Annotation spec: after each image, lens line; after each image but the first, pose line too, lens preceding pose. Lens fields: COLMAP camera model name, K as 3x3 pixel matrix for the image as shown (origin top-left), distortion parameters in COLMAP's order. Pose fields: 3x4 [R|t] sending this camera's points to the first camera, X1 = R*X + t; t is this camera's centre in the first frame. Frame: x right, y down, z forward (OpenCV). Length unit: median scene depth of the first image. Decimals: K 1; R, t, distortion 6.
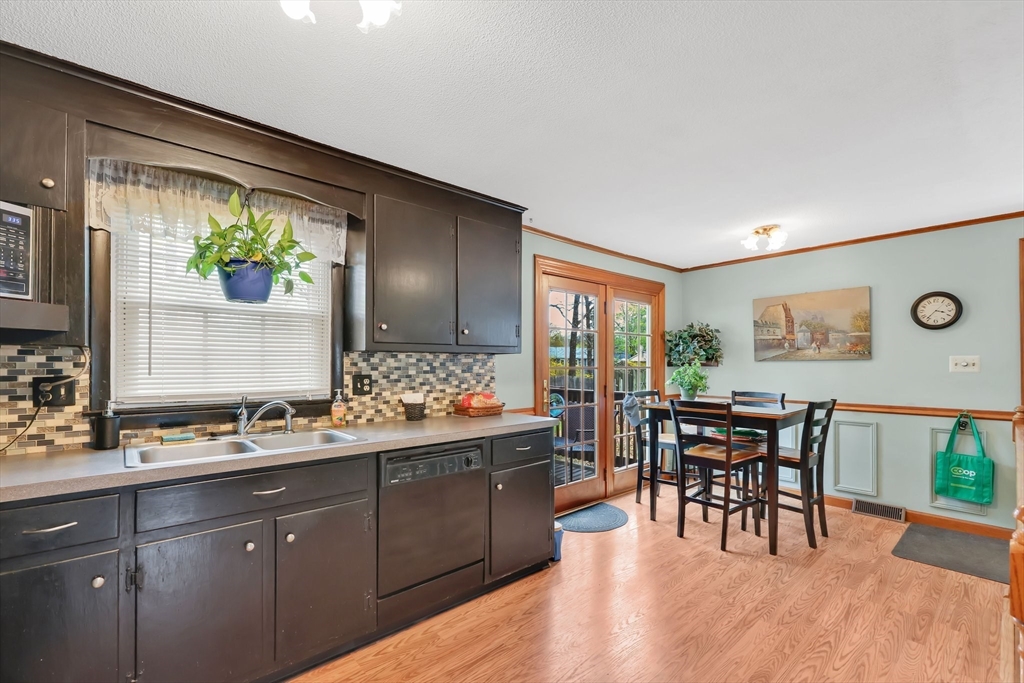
lens RADIAL K [[443.0, 0, 507.3], [0, 443.0, 360.6], [0, 0, 1]] dist [-0.006733, 0.001340]
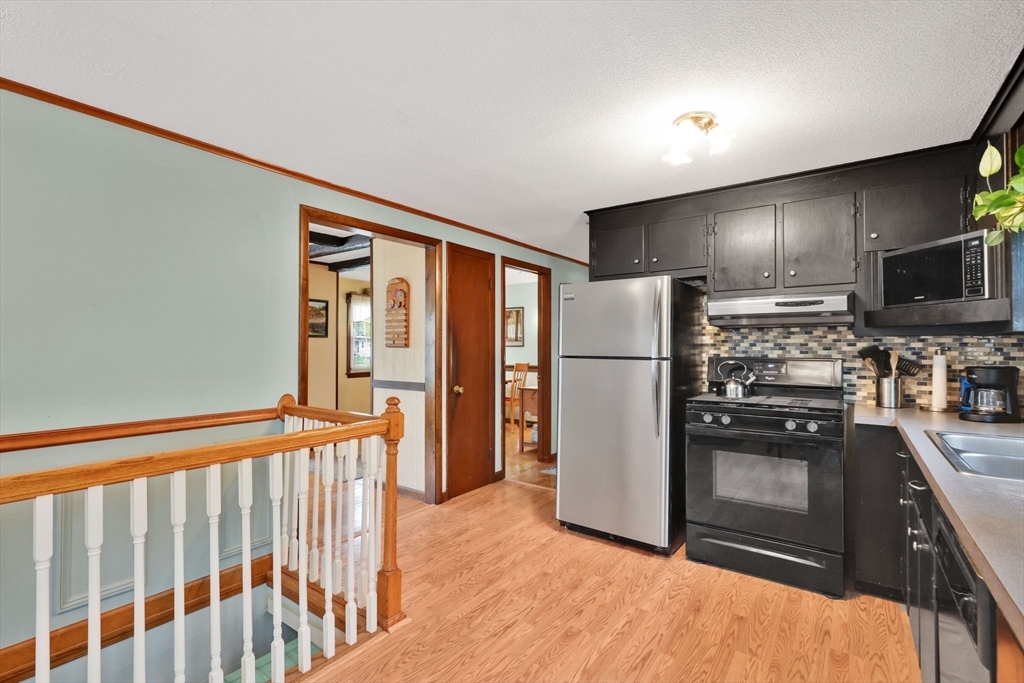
lens RADIAL K [[464.3, 0, 485.7], [0, 464.3, 345.7], [0, 0, 1]] dist [-0.000257, -0.000106]
pose [[-0.980493, -0.002251, -0.196541, 0.284573], [-0.000252, 0.999948, -0.010195, 0.006795], [0.196554, -0.009947, -0.980443, 0.921632]]
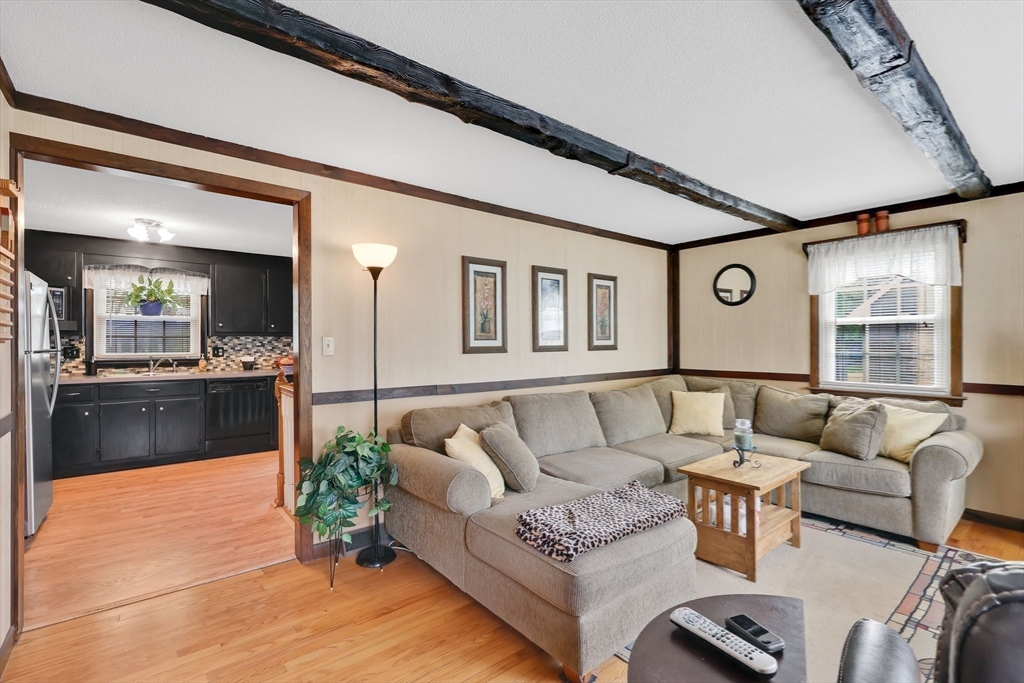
lens RADIAL K [[464.3, 0, 521.2], [0, 464.3, 340.6], [0, 0, 1]] dist [-0.000257, -0.000106]
pose [[0.999702, -0.001480, -0.024350, 0.897904], [0.001590, 0.999989, 0.004474, -0.005234], [0.024344, -0.004512, 0.999693, -0.889232]]
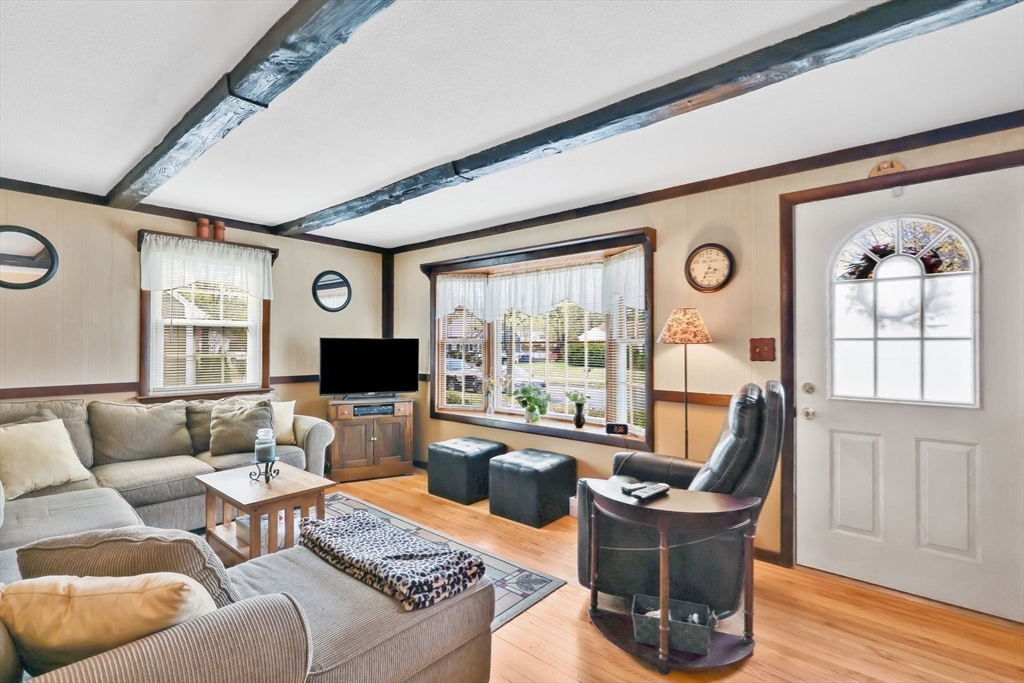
lens RADIAL K [[469.2, 0, 519.5], [0, 469.2, 340.3], [0, 0, 1]] dist [0.005627, 0.000202]
pose [[-0.137884, 0.009198, 0.990406, 0.429041], [-0.010289, 0.999890, -0.010718, -0.001058], [-0.990395, -0.011668, -0.137774, -0.329253]]
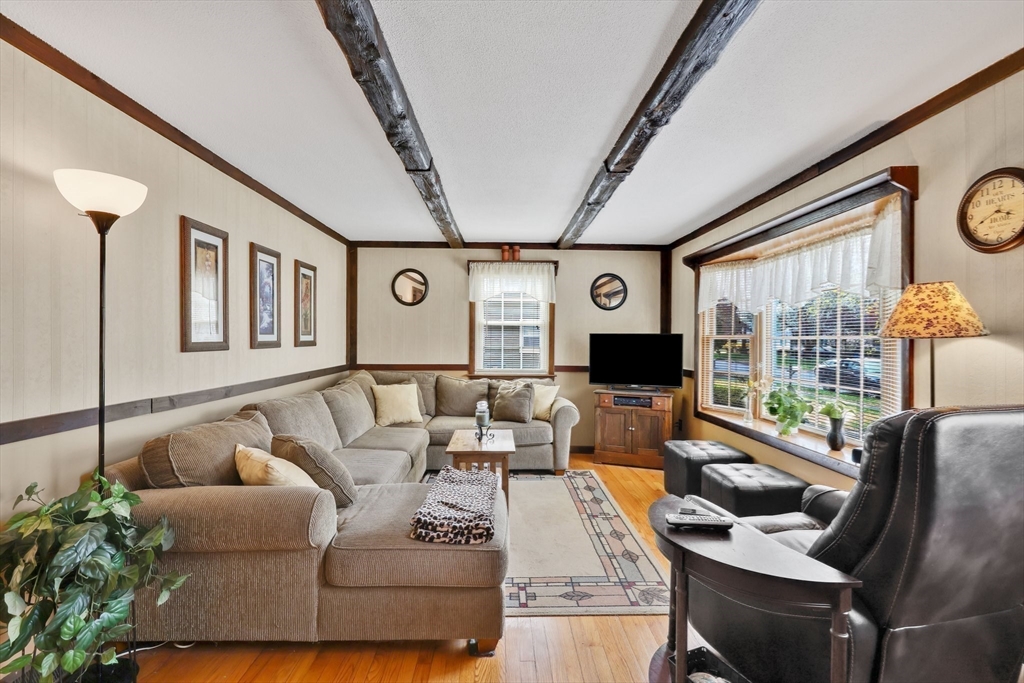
lens RADIAL K [[464.3, 0, 516.4], [0, 464.3, 339.3], [0, 0, 1]] dist [-0.000257, -0.000106]
pose [[0.635699, 0.003960, 0.771927, 0.517299], [-0.012400, 0.999910, 0.005083, -0.002546], [-0.771837, -0.012803, 0.635691, -0.747180]]
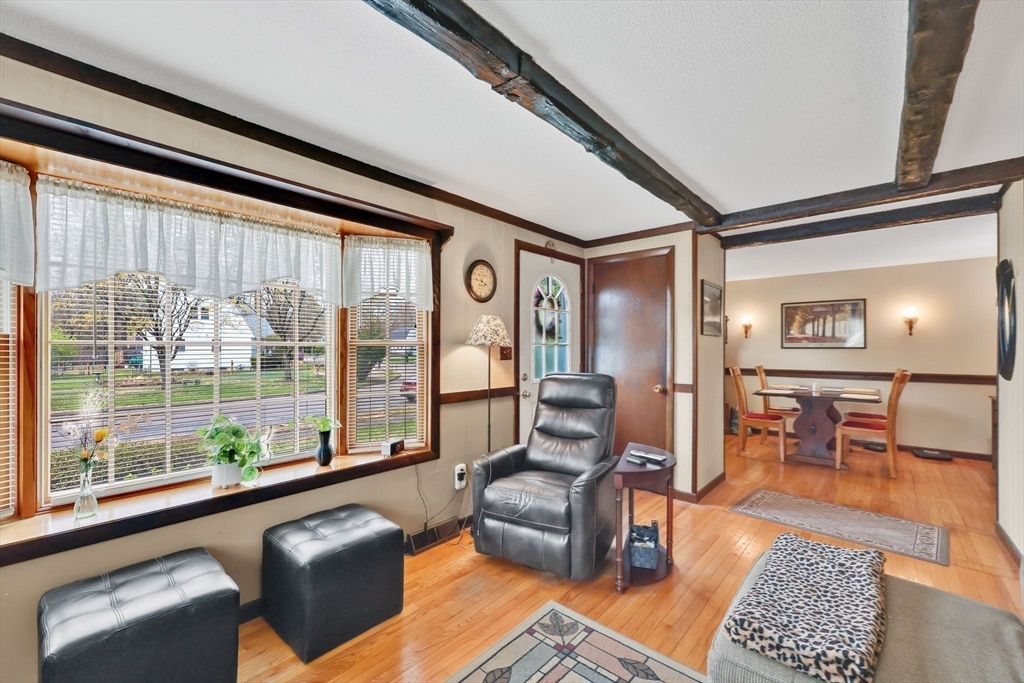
lens RADIAL K [[420.0, 0, 514.4], [0, 420.0, 345.6], [0, 0, 1]] dist [-0.001424, -0.000405]
pose [[-0.994601, -0.000949, -0.103766, 1.341477], [0.000979, 0.999828, -0.018525, 0.008199], [0.103766, -0.018526, -0.994429, 0.140276]]
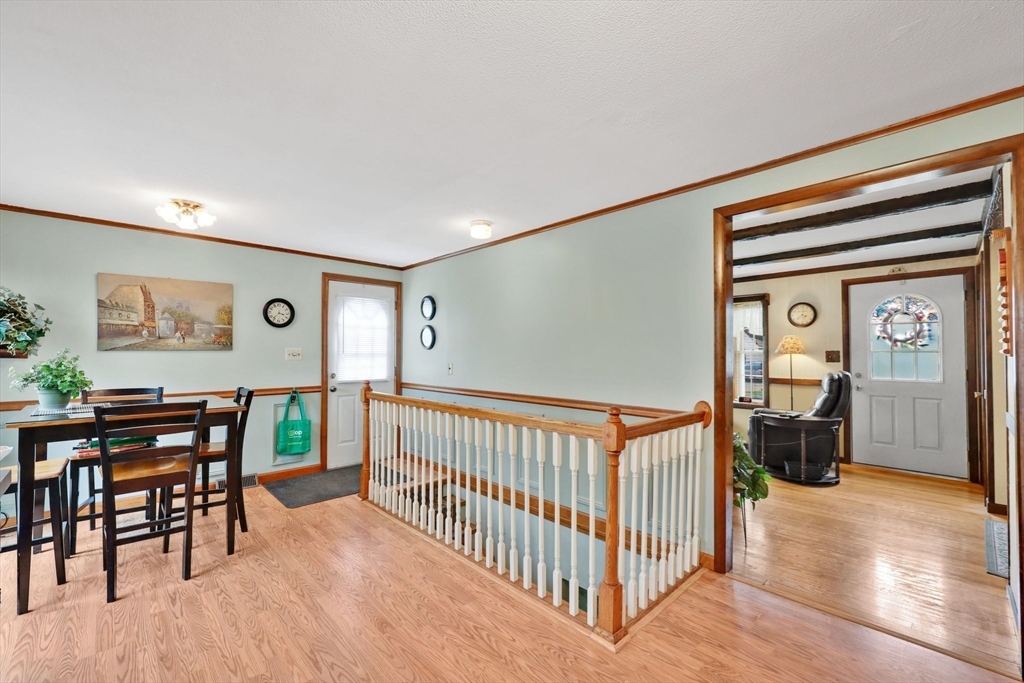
lens RADIAL K [[420.0, 0, 507.6], [0, 420.0, 344.9], [0, 0, 1]] dist [-0.001424, -0.000405]
pose [[-0.040657, 0.020215, 0.998969, -0.308152], [-0.007545, 0.999761, -0.020538, 0.001153], [-0.999145, -0.008372, -0.040495, 0.402968]]
